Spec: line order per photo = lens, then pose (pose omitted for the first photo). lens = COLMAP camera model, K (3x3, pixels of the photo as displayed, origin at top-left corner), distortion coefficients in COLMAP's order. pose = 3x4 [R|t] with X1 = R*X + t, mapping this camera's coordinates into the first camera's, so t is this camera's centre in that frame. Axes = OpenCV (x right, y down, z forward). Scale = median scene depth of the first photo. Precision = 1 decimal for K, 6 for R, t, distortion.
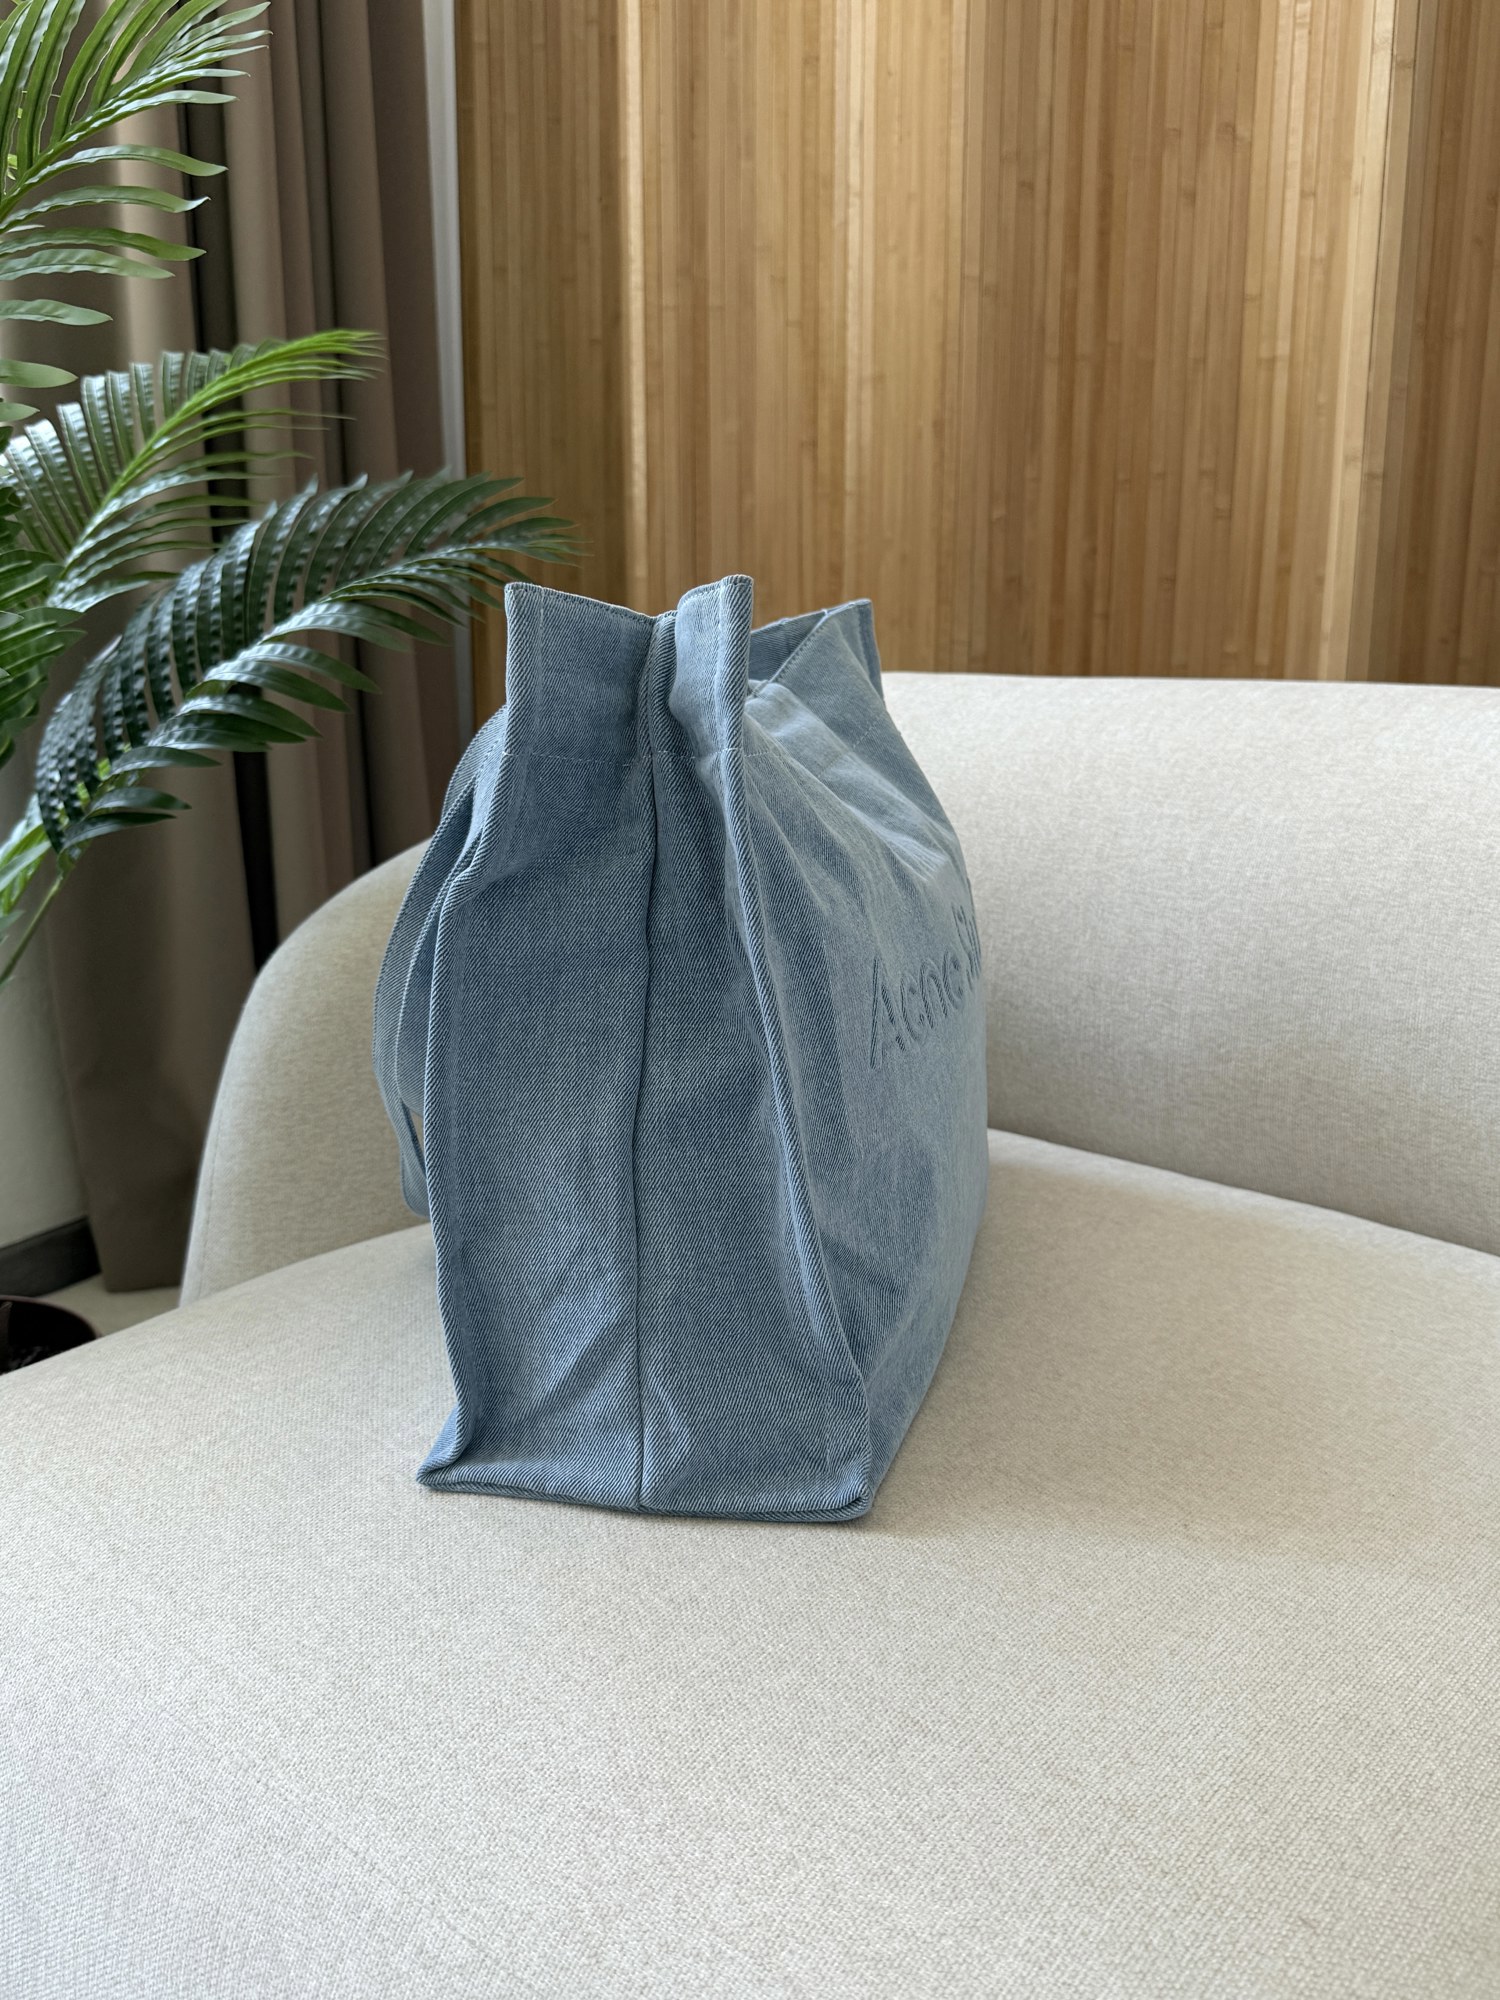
lens RADIAL K [[1665.5, 0, 750.0], [0, 1665.5, 1000.0], [0, 0, 1]] dist [0.099546, -0.204683]
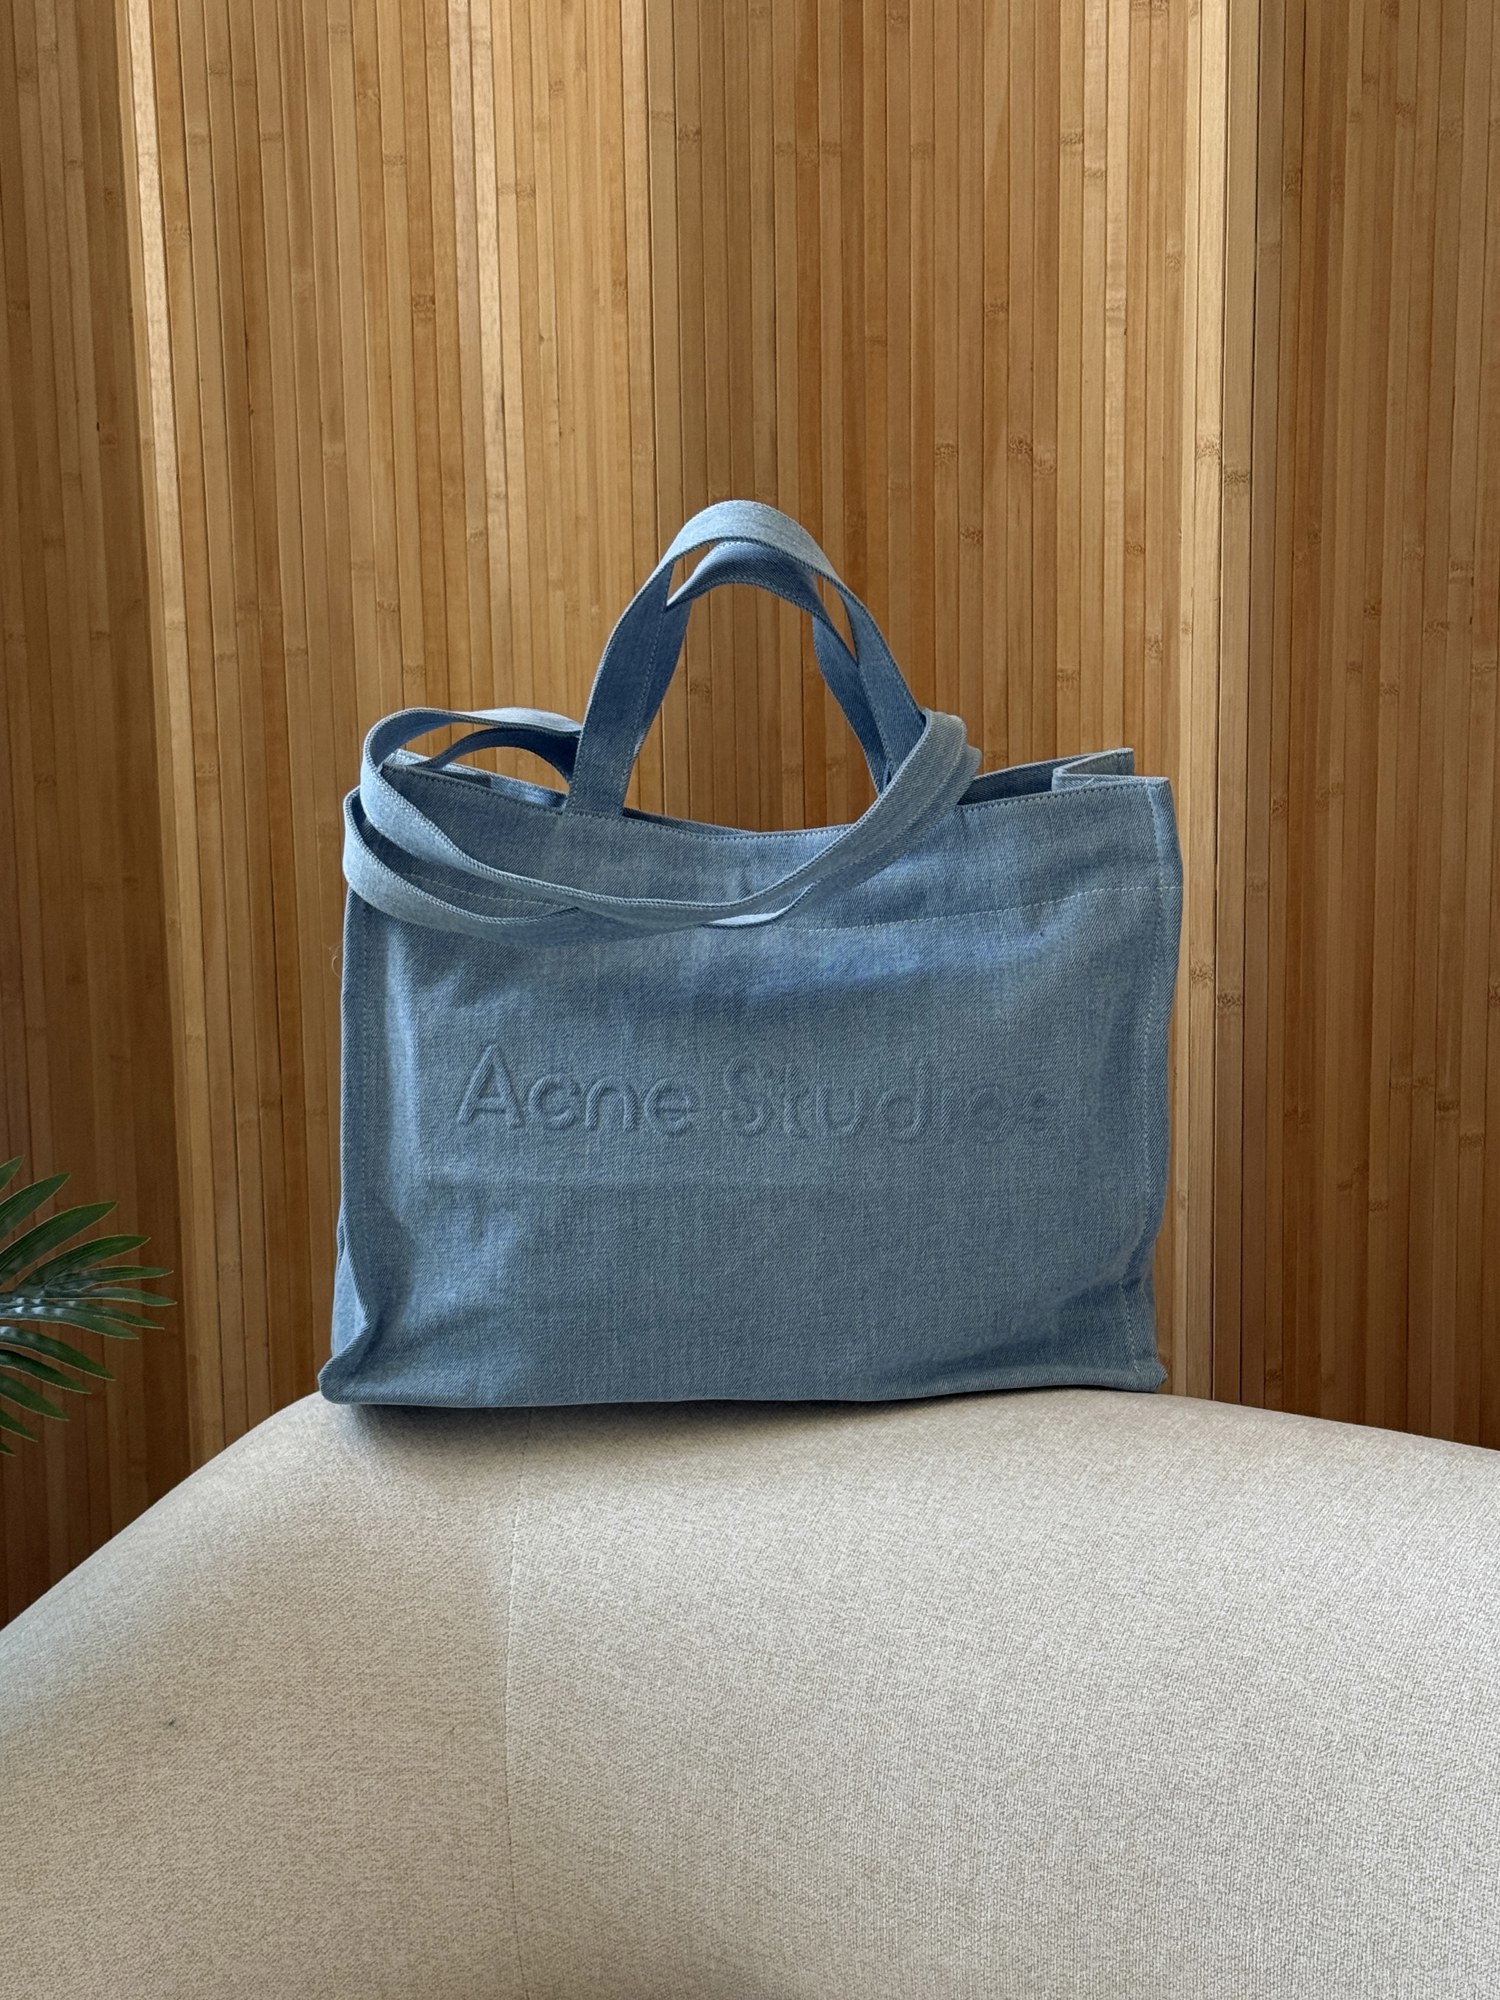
lens RADIAL K [[3183.7, 0, 756.6], [0, 3183.7, 1014.1], [0, 0, 1]] dist [0.225111, -0.467648]
pose [[0.990074, -0.040788, 0.134500, -0.018370], [0.047161, 0.997894, -0.044541, -0.225941], [-0.132400, 0.050442, 0.989912, -0.314316]]
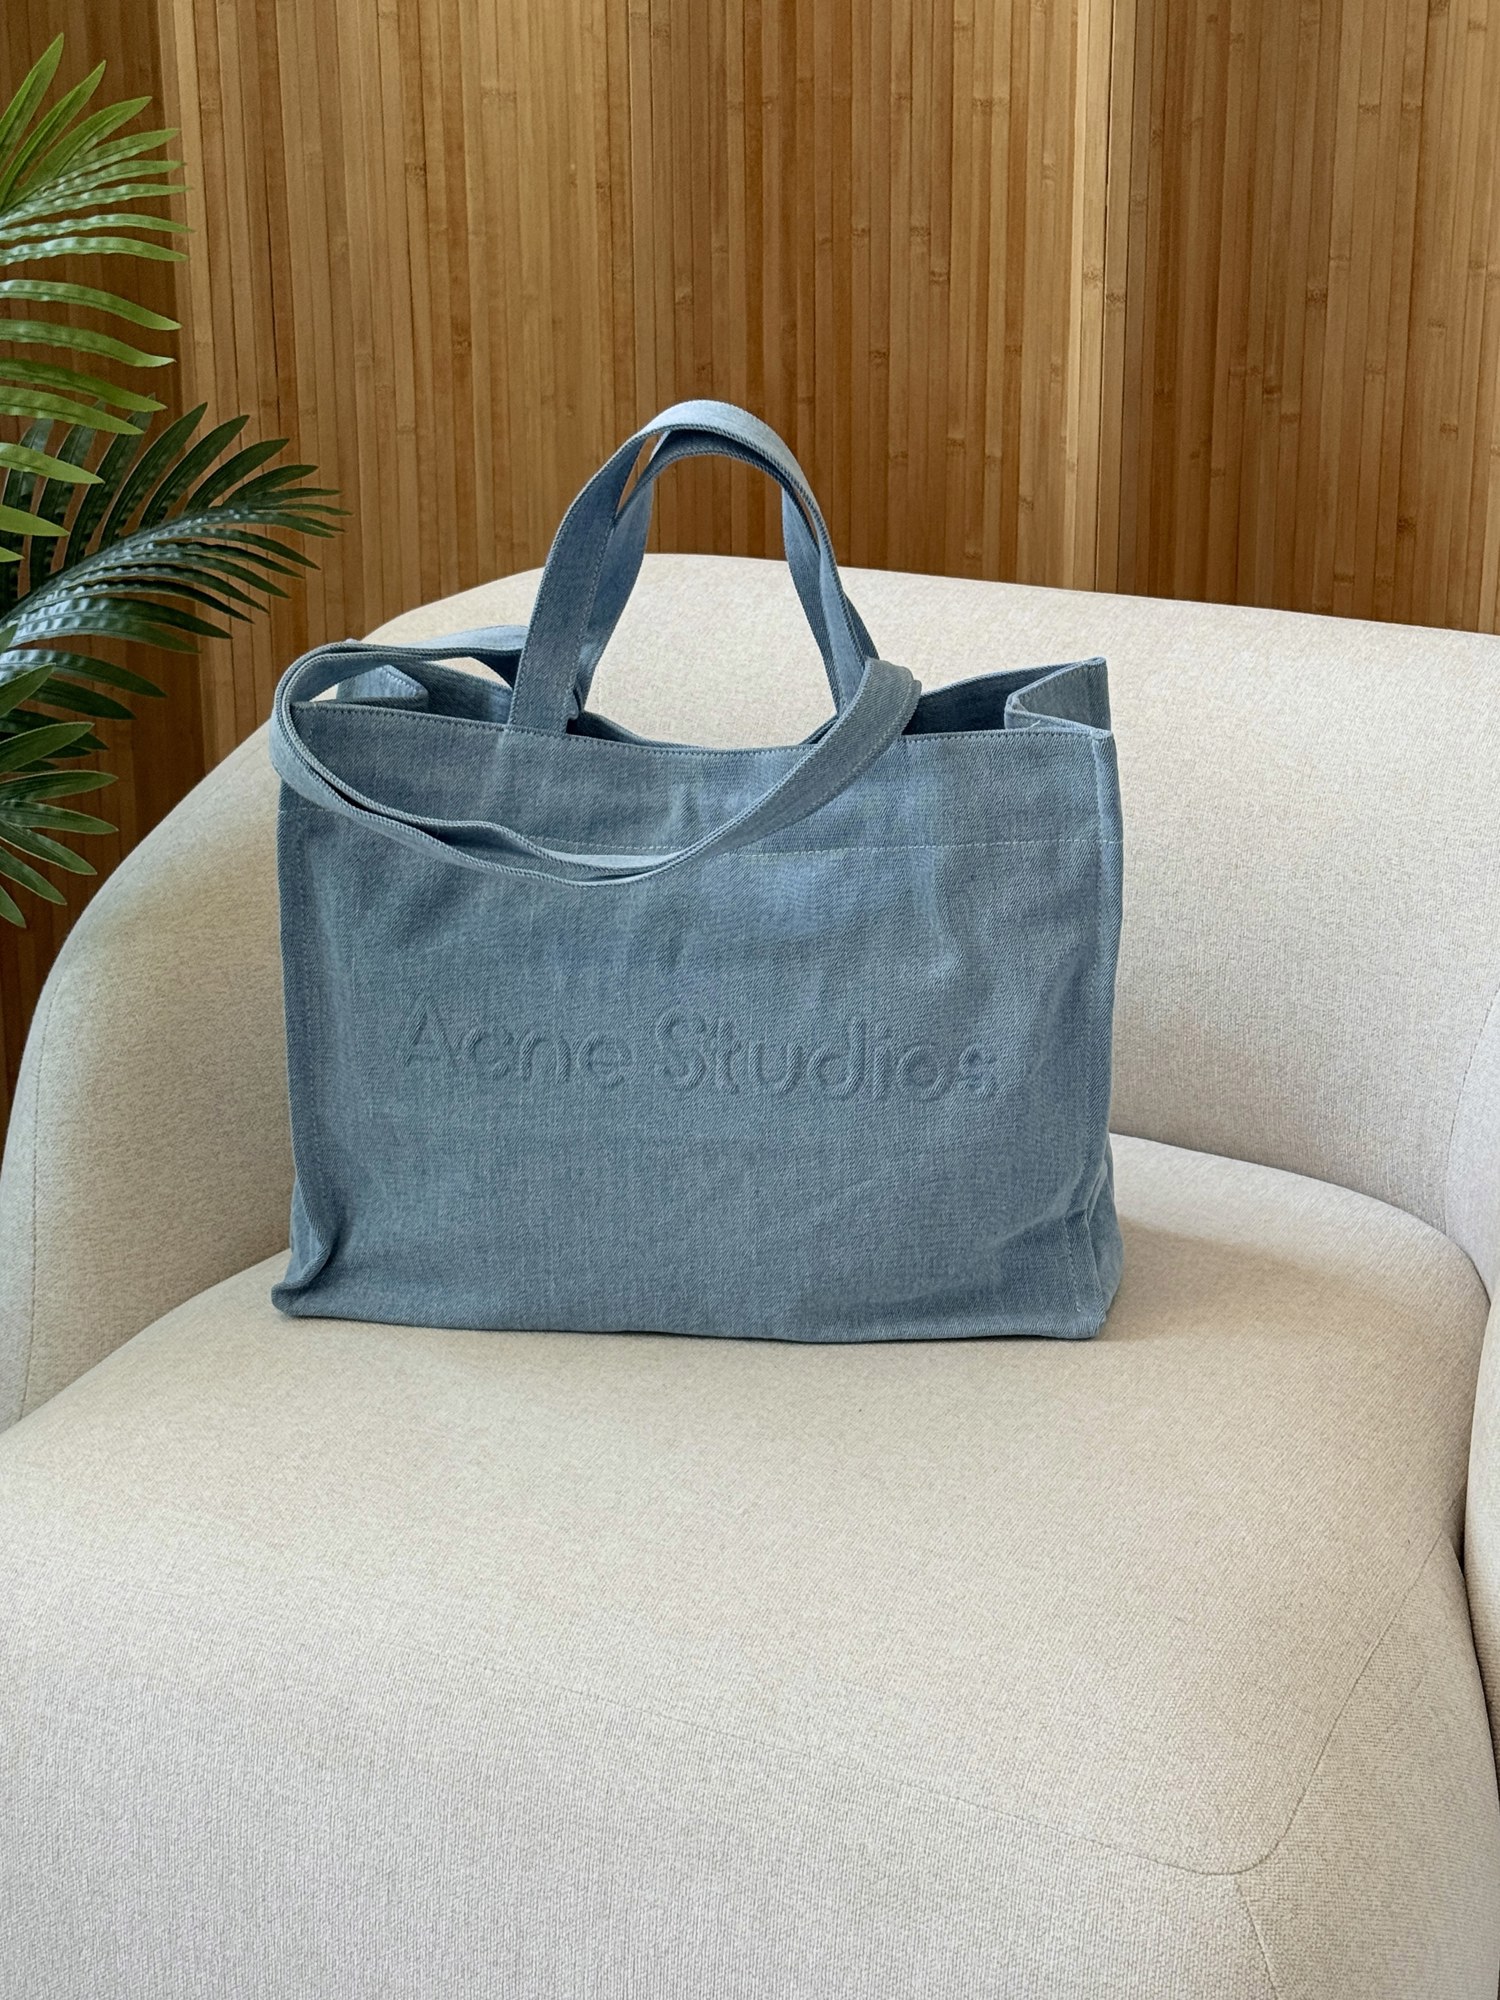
lens RADIAL K [[3273.8, 0, 838.4], [0, 3273.8, 850.8], [0, 0, 1]] dist [0.196125, -0.241326]
pose [[0.958727, -0.080607, 0.272662, -0.248839], [0.059897, 0.994710, 0.083458, -0.153675], [-0.277947, -0.063682, 0.958483, -0.602550]]
